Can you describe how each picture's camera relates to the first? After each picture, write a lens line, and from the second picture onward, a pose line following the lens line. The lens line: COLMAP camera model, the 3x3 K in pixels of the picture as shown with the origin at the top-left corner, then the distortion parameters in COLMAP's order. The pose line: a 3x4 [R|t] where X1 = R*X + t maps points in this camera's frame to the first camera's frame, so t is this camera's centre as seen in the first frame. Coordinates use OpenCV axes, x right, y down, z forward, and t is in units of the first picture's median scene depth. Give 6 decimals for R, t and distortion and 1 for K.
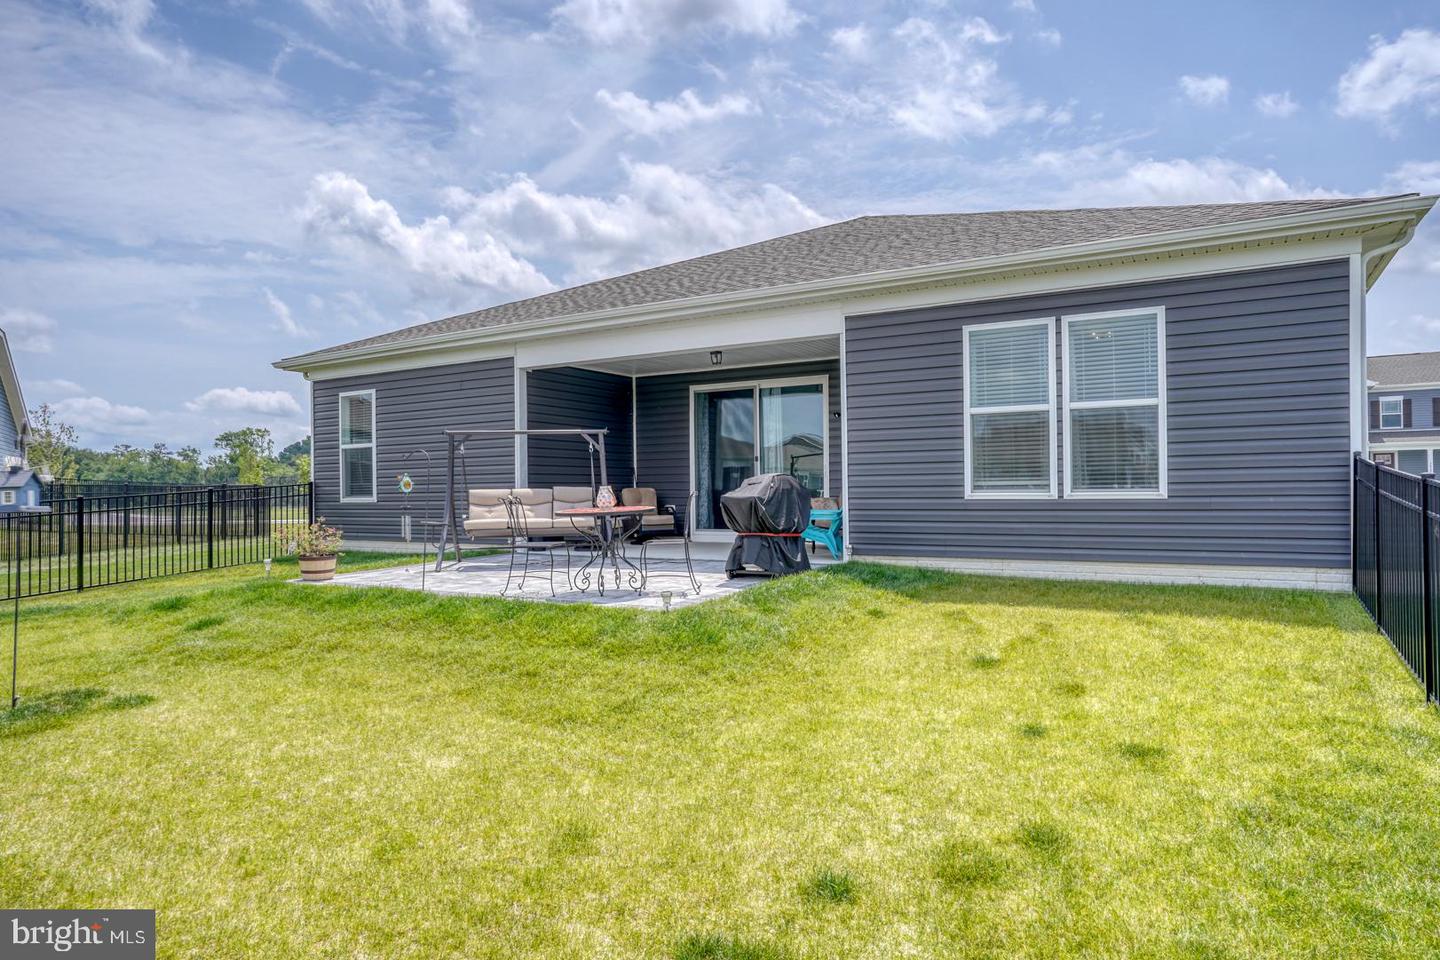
lens RADIAL K [[871.7, 0, 709.0], [0, 871.7, 473.9], [0, 0, 1]] dist [-0.006261, -0.000731]
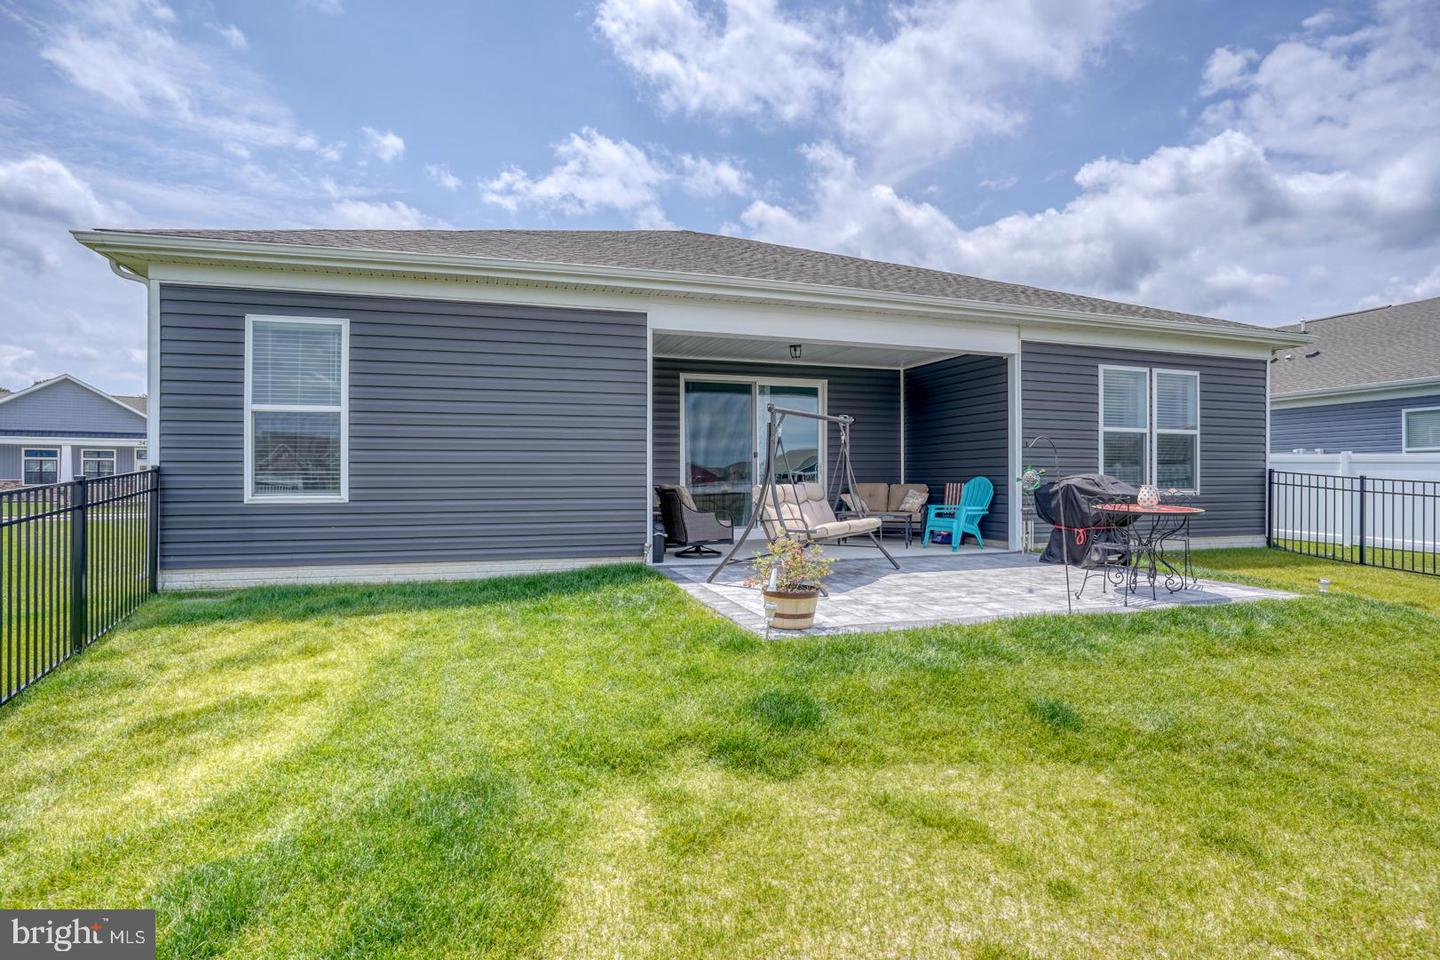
lens RADIAL K [[856.8, 0, 721.0], [0, 856.8, 482.7], [0, 0, 1]] dist [-0.029962, -0.000070]
pose [[0.607673, 0.010174, 0.794122, -0.704896], [-0.014221, 0.999897, -0.001928, 0.013073], [-0.794060, -0.010122, 0.607756, 0.439153]]
